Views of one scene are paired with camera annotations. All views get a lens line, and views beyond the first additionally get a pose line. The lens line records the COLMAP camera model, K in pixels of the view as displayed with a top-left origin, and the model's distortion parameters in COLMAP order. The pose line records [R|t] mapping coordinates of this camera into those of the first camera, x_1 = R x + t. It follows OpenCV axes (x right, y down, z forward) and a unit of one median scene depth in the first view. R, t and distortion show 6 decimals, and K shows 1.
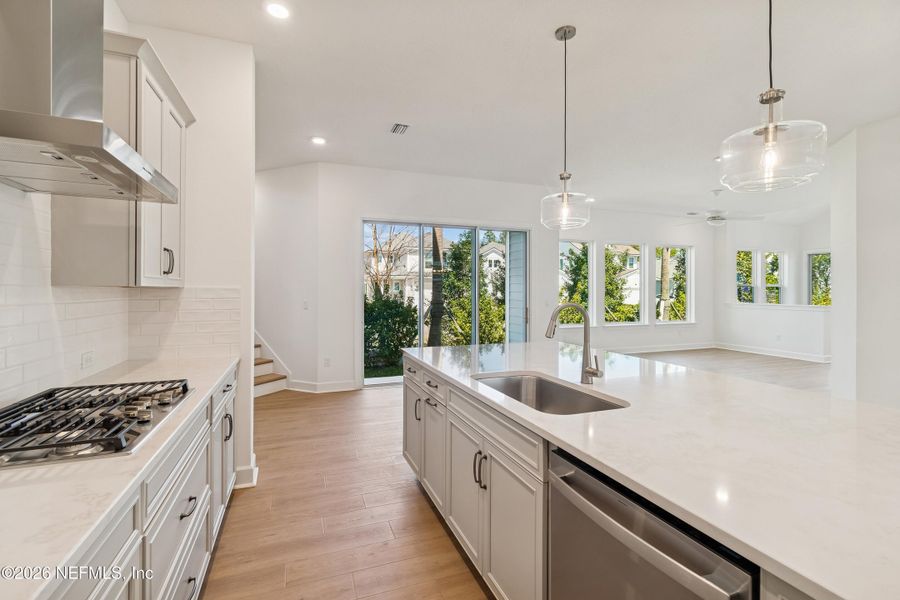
lens RADIAL K [[399.1, 0, 446.0], [0, 399.1, 295.7], [0, 0, 1]] dist [0.003570, -0.000135]
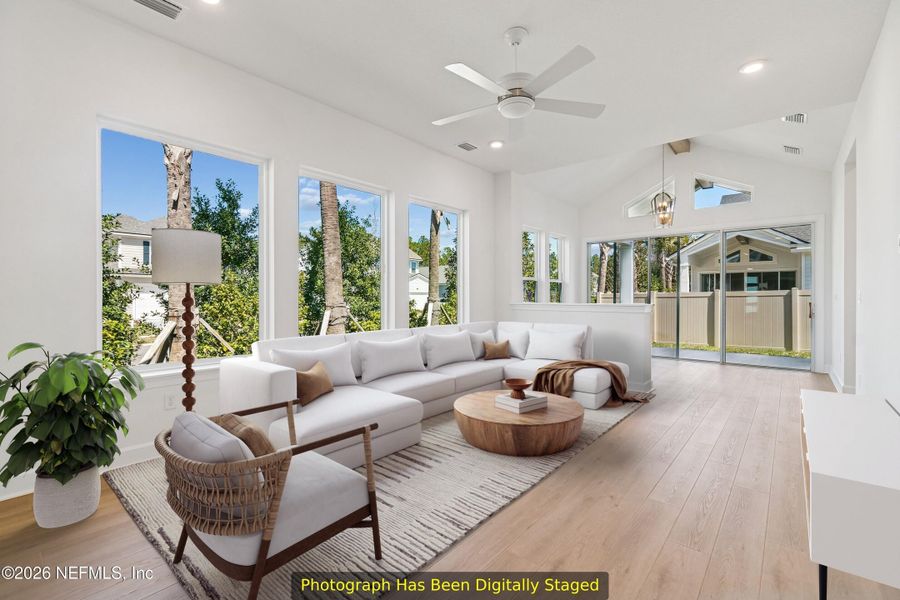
lens RADIAL K [[399.1, 0, 444.5], [0, 399.1, 295.6], [0, 0, 1]] dist [0.003570, -0.000135]
pose [[0.875296, 0.003179, 0.483577, 0.263736], [0.002311, 0.999939, -0.010758, 0.009727], [-0.483582, 0.010534, 0.875236, 0.435046]]
